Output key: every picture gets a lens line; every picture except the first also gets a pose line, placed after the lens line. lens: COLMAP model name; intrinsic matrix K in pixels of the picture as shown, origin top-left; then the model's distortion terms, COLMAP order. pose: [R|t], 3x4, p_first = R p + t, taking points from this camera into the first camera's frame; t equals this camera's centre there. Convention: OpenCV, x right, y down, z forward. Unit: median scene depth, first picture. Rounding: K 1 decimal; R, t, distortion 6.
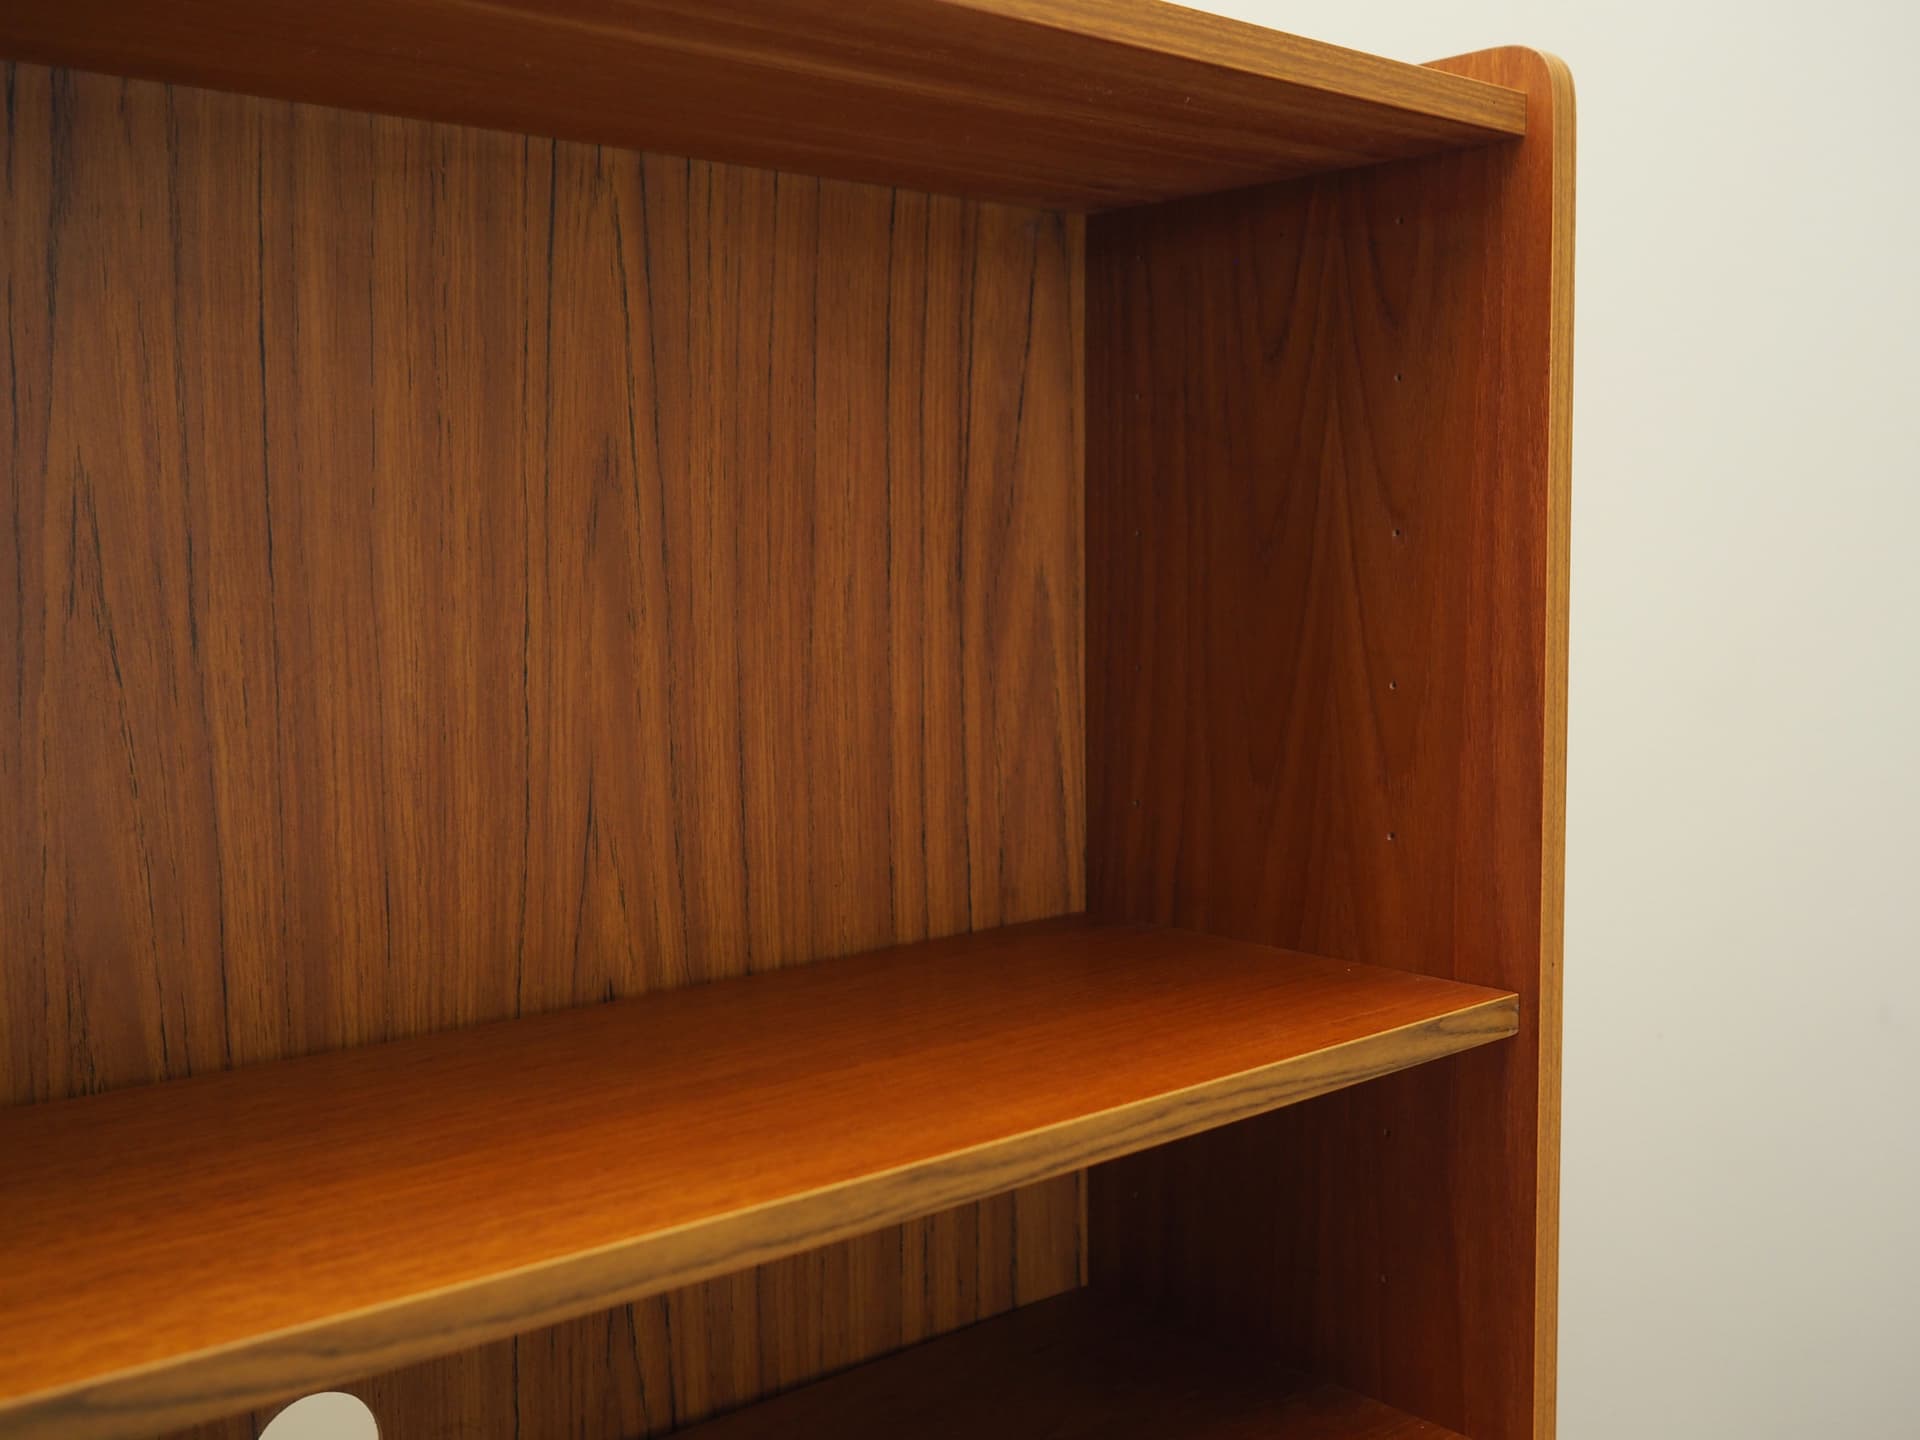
lens RADIAL K [[2058.6, 0, 960.0], [0, 2058.6, 720.0], [0, 0, 1]] dist [-0.012920, 0.004555]
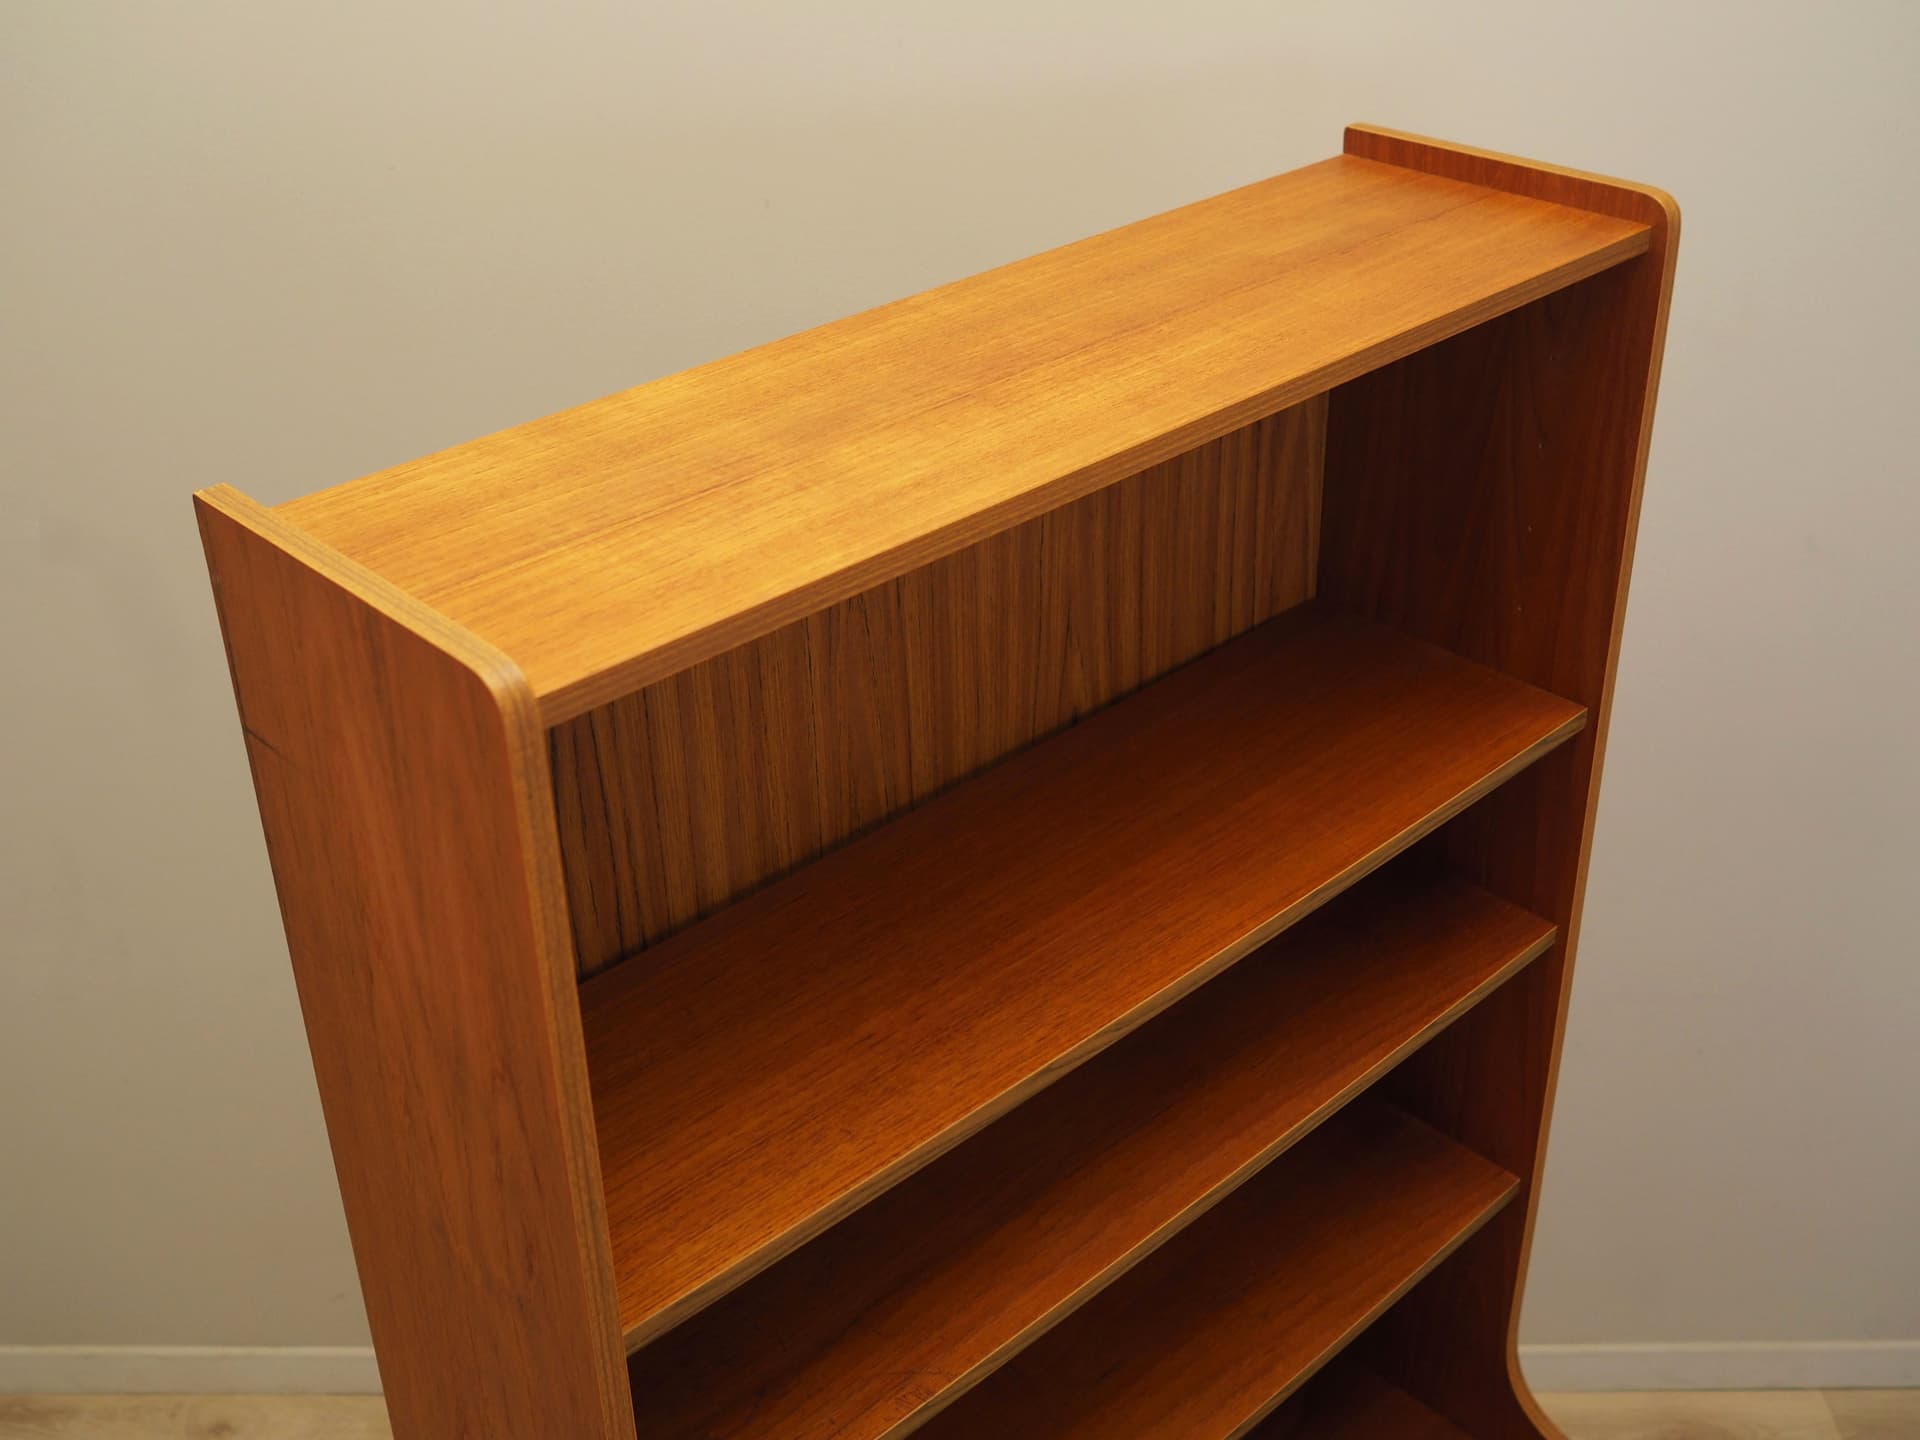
lens RADIAL K [[2194.7, 0, 960.0], [0, 2194.7, 720.0], [0, 0, 1]] dist [0.000292, 0.030016]
pose [[0.998955, -0.033565, 0.031006, -0.326717], [0.017230, 0.905153, 0.424736, -0.661231], [-0.042321, -0.423758, 0.904786, -0.697074]]
